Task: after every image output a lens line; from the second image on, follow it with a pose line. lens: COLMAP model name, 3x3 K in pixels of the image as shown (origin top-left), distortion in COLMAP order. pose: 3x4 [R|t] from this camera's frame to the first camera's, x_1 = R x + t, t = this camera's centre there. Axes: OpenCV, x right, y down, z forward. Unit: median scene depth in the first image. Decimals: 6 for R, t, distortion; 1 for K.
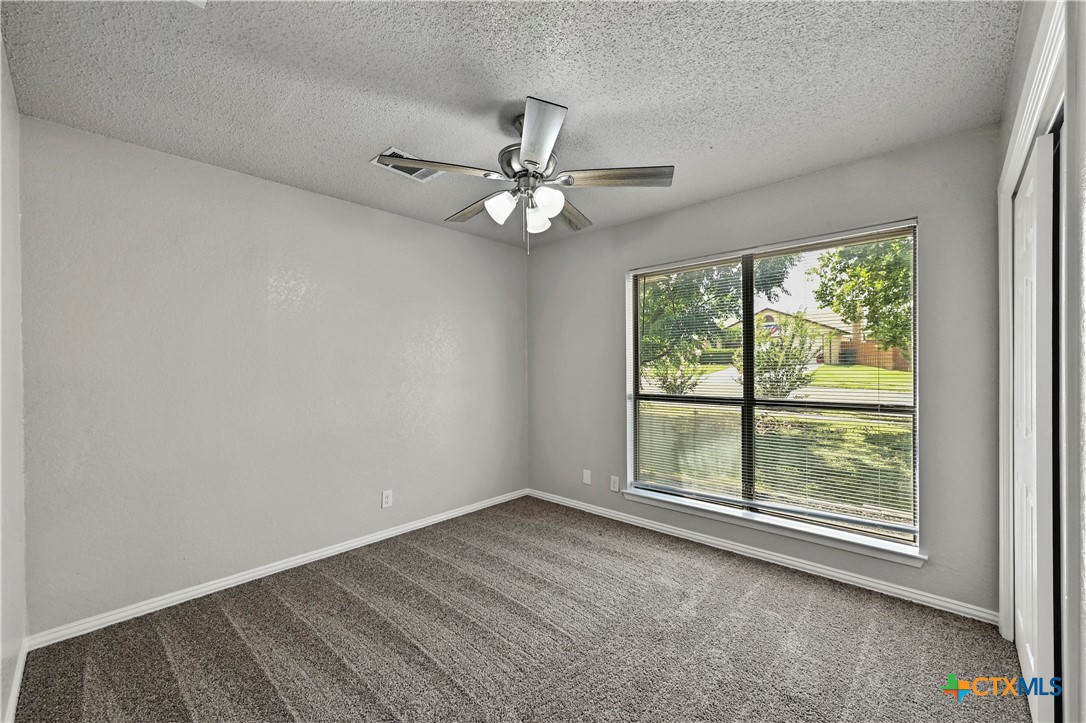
lens RADIAL K [[436.7, 0, 542.1], [0, 436.7, 367.6], [0, 0, 1]] dist [-0.000558, 0.000049]
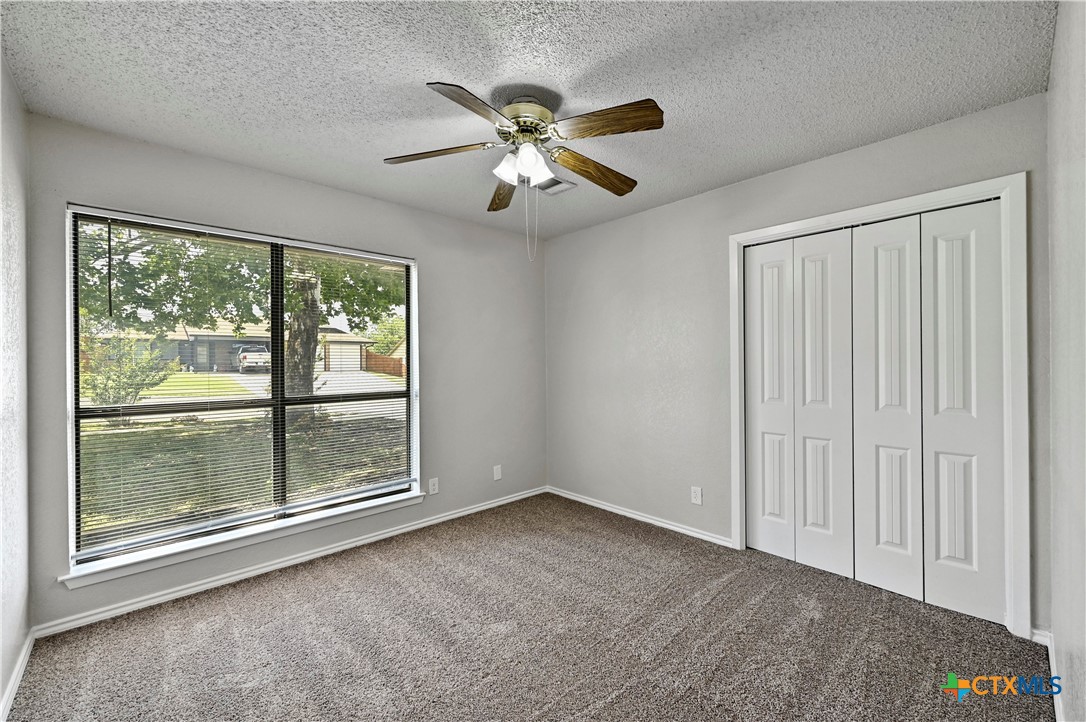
lens RADIAL K [[434.8, 0, 542.0], [0, 434.8, 358.7], [0, 0, 1]] dist [-0.006904, 0.001535]
pose [[0.065395, 0.006916, 0.997836, -0.399999], [0.008222, 0.999938, -0.007469, -0.001886], [-0.997826, 0.008693, 0.065334, 0.369363]]
